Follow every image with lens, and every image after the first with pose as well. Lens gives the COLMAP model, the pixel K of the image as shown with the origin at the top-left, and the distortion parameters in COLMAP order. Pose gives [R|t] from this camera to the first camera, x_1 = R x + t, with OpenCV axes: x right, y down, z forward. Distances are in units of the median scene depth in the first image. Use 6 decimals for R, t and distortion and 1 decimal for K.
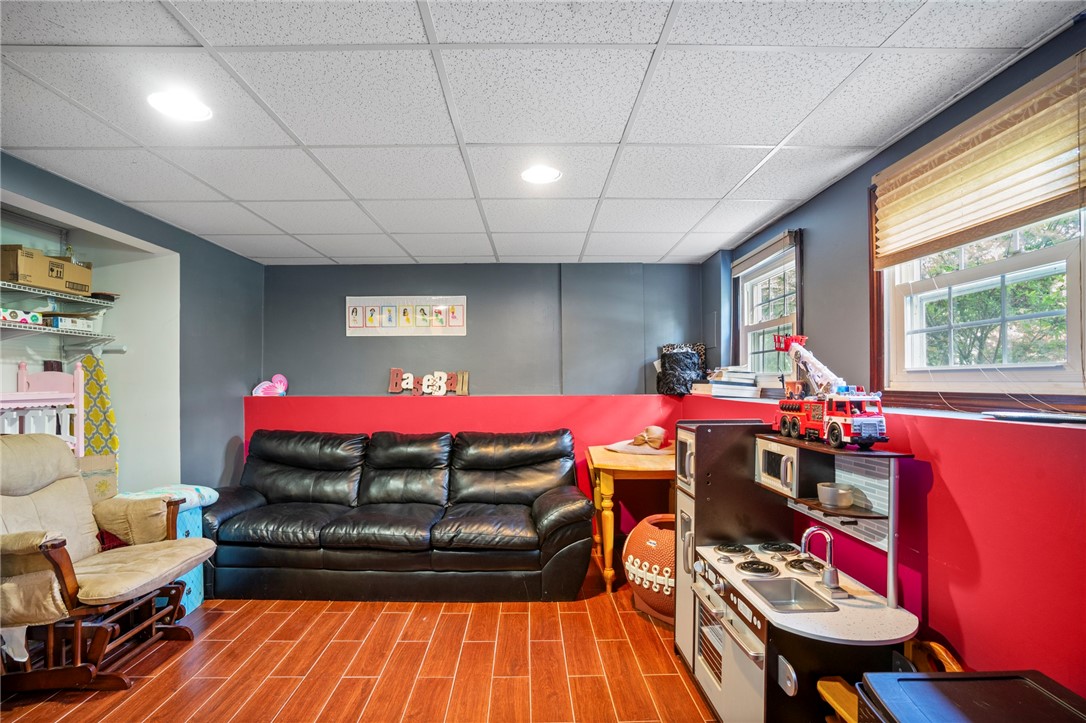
lens RADIAL K [[540.9, 0, 538.9], [0, 540.9, 364.9], [0, 0, 1]] dist [-0.082891, 0.042224]
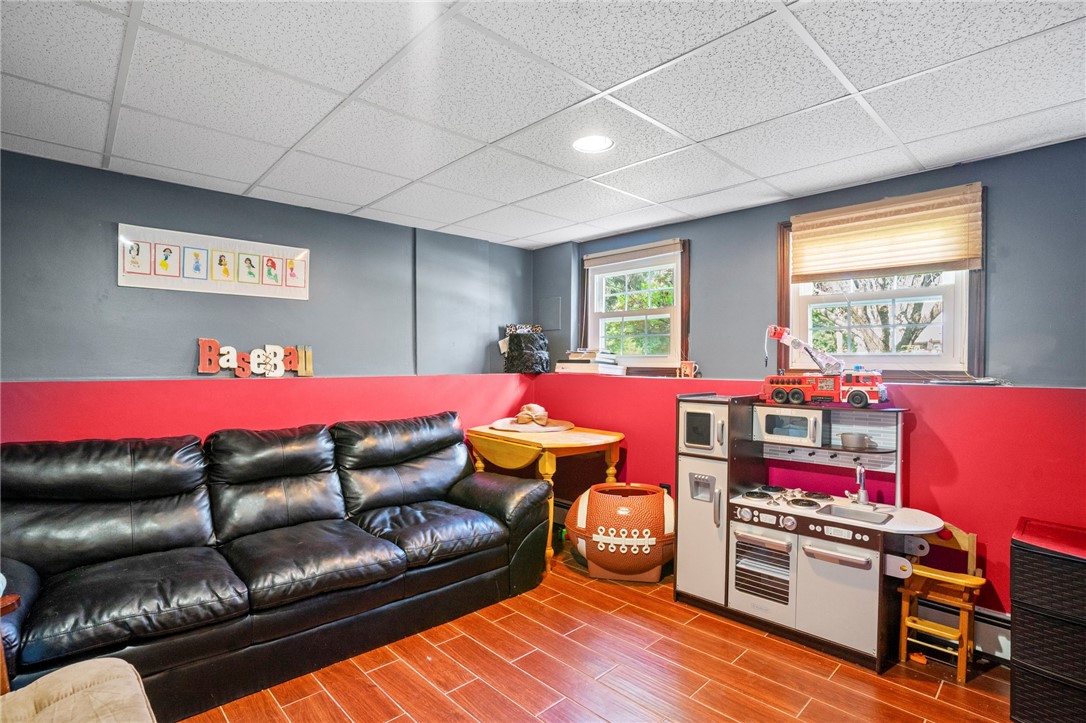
lens RADIAL K [[540.9, 0, 538.9], [0, 540.9, 364.9], [0, 0, 1]] dist [-0.082891, 0.042224]
pose [[0.736235, 0.004529, 0.676711, -0.478494], [-0.028953, 0.999273, 0.024813, 0.012265], [-0.676107, -0.037861, 0.735830, 0.237332]]
